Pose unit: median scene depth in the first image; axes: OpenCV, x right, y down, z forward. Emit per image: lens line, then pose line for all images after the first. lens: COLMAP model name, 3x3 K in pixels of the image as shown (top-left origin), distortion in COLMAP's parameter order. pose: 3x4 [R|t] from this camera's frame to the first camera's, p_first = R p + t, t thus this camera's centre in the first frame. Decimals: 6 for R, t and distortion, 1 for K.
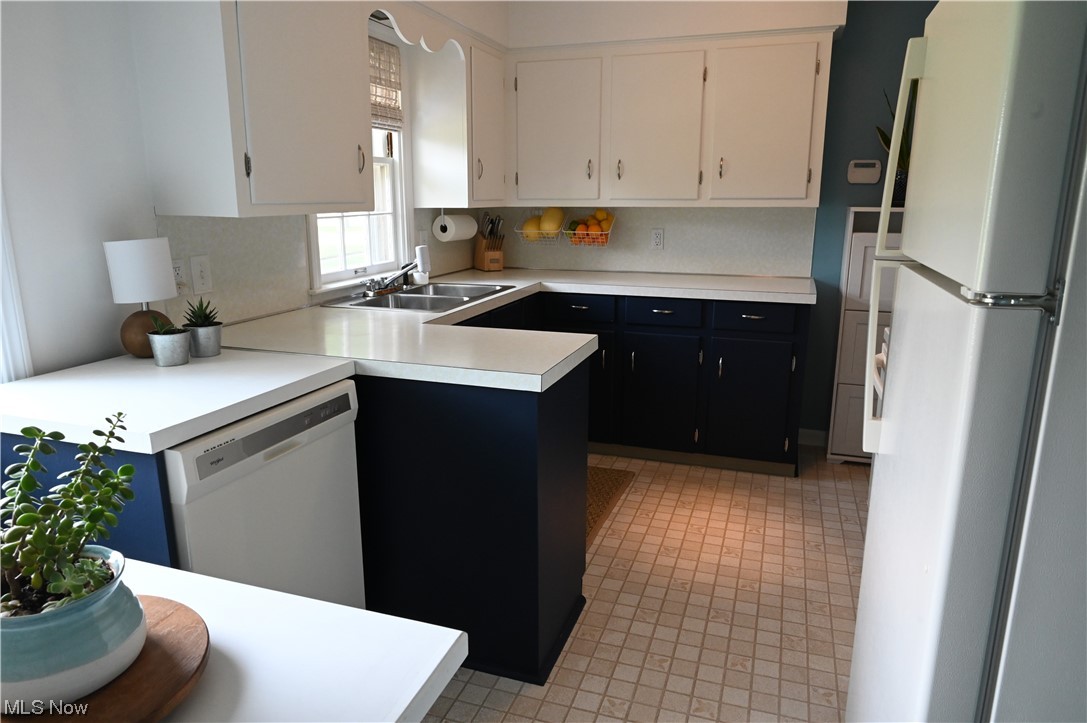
lens RADIAL K [[717.6, 0, 543.9], [0, 717.6, 365.1], [0, 0, 1]] dist [-0.007112, -0.002304]
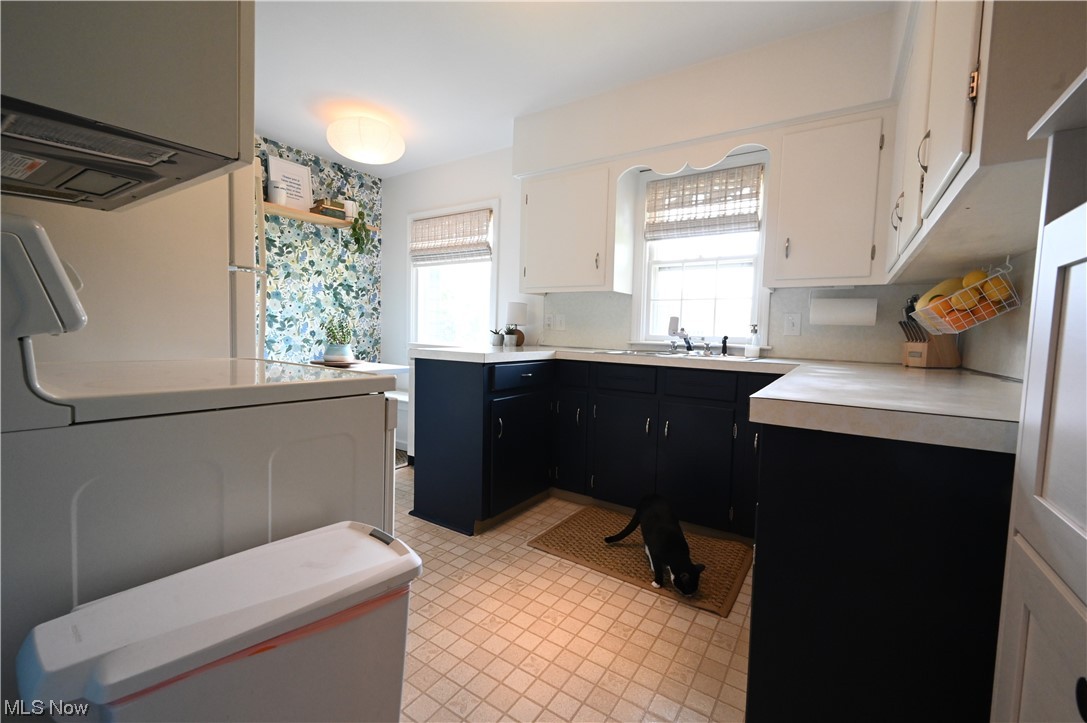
lens RADIAL K [[449.4, 0, 547.4], [0, 449.4, 356.5], [0, 0, 1]] dist [0.002767, 0.000090]
pose [[-0.246767, 0.051288, -0.967717, 0.717731], [-0.251965, 0.960858, 0.115175, -0.135436], [0.935745, 0.272252, -0.224185, 1.013935]]
